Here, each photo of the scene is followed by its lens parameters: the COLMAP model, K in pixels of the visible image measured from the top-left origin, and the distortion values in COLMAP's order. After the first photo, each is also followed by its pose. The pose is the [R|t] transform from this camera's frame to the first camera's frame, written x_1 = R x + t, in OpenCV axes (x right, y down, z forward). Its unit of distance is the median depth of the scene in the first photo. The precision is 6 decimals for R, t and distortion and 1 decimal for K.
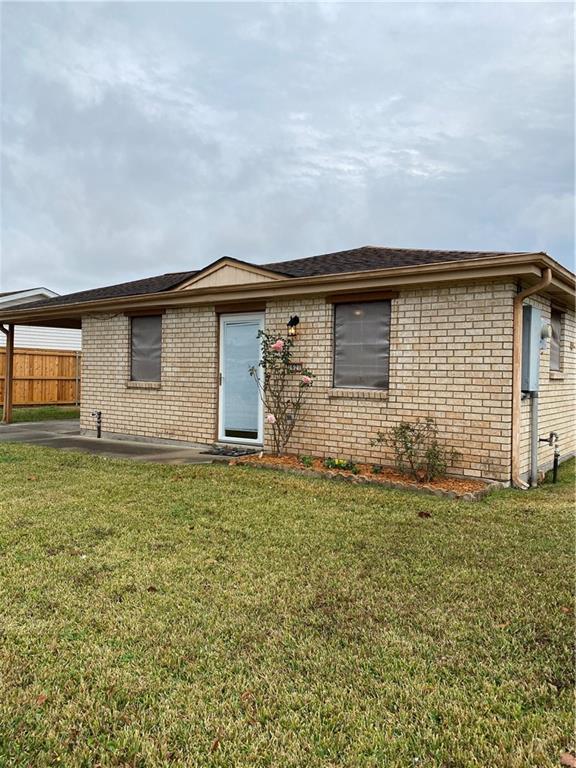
lens RADIAL K [[582.4, 0, 288.0], [0, 582.4, 384.0], [0, 0, 1]] dist [0.120531, -0.255219]
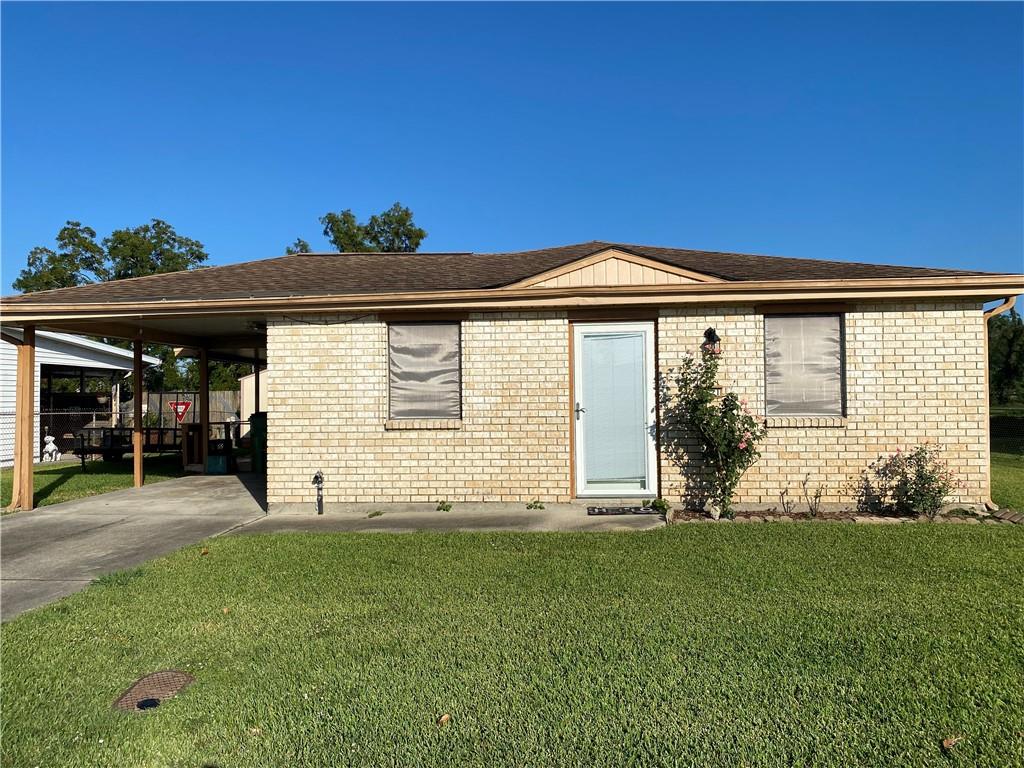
lens RADIAL K [[776.5, 0, 512.0], [0, 776.5, 384.0], [0, 0, 1]] dist [0.120531, -0.255219]
pose [[0.841479, -0.011967, 0.540157, -0.813798], [0.035111, 0.998853, -0.032568, -0.015417], [-0.539147, 0.046371, 0.840934, 0.261195]]
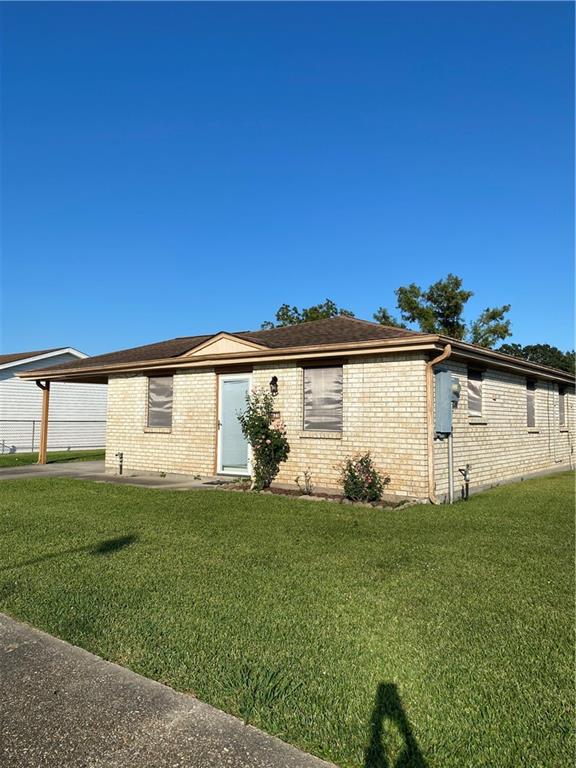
lens RADIAL K [[582.4, 0, 288.0], [0, 582.4, 384.0], [0, 0, 1]] dist [0.120531, -0.255219]
pose [[0.999816, -0.007457, -0.017691, 0.067284], [0.006006, 0.996722, -0.080681, 0.007152], [0.018234, 0.080560, 0.996583, -0.312104]]
